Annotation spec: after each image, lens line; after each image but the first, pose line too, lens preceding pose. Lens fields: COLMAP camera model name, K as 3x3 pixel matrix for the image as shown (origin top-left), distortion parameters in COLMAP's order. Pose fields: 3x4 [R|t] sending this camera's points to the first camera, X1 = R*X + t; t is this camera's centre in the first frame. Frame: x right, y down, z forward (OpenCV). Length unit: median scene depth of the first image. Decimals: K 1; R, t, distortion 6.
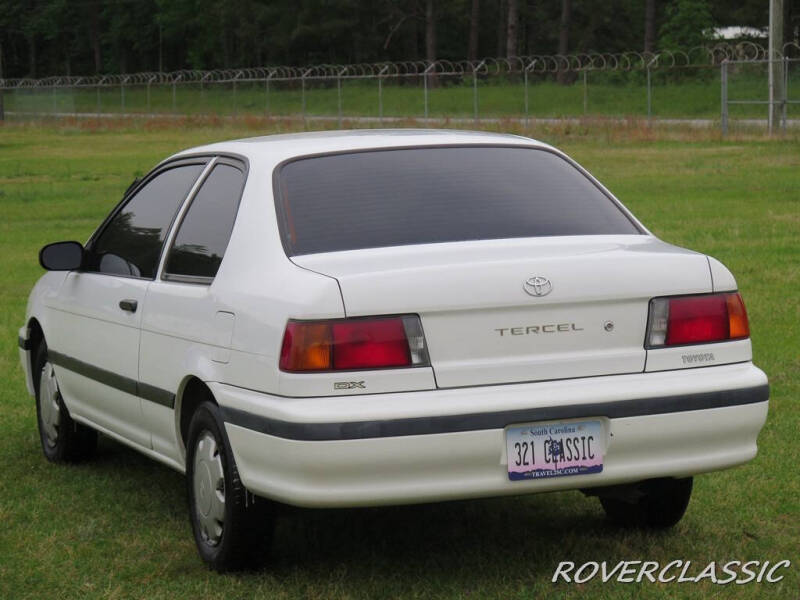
lens RADIAL K [[2352.5, 0, 400.0], [0, 2352.5, 300.0], [0, 0, 1]] dist [0.056484, 0.210002]
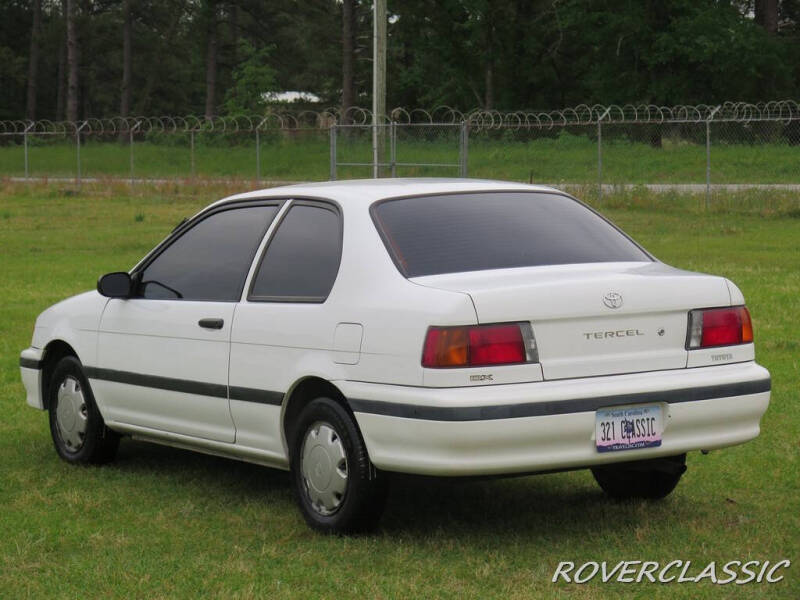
lens RADIAL K [[2352.5, 0, 400.0], [0, 2352.5, 300.0], [0, 0, 1]] dist [0.056484, 0.210002]
pose [[0.980033, -0.001409, 0.198831, -0.293799], [0.006608, 0.999653, -0.025482, 0.024534], [-0.198726, 0.026287, 0.979703, -0.215897]]
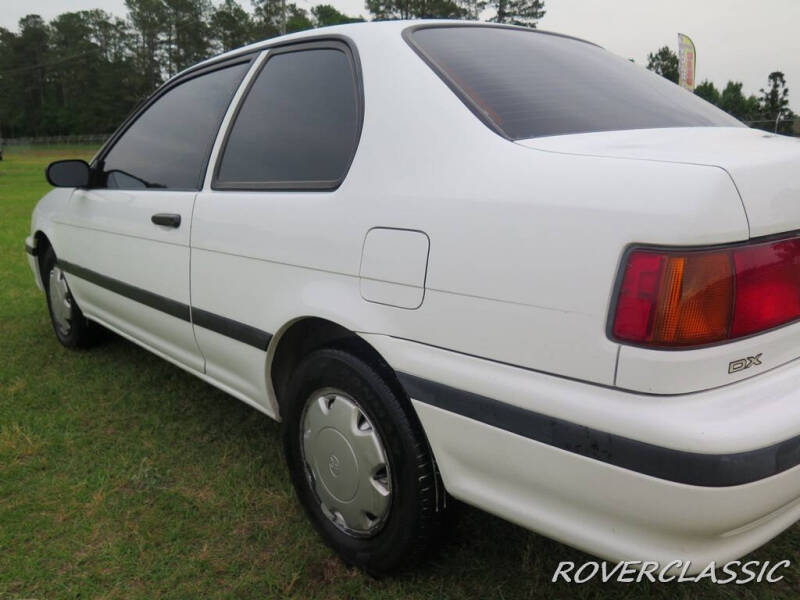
lens RADIAL K [[660.3, 0, 400.0], [0, 660.3, 300.0], [0, 0, 1]] dist [-0.014008, -0.005097]
pose [[0.933689, -0.061315, 0.352797, -0.139133], [0.014027, 0.990738, 0.135063, -0.000109], [-0.357811, -0.121158, 0.925901, 0.826732]]
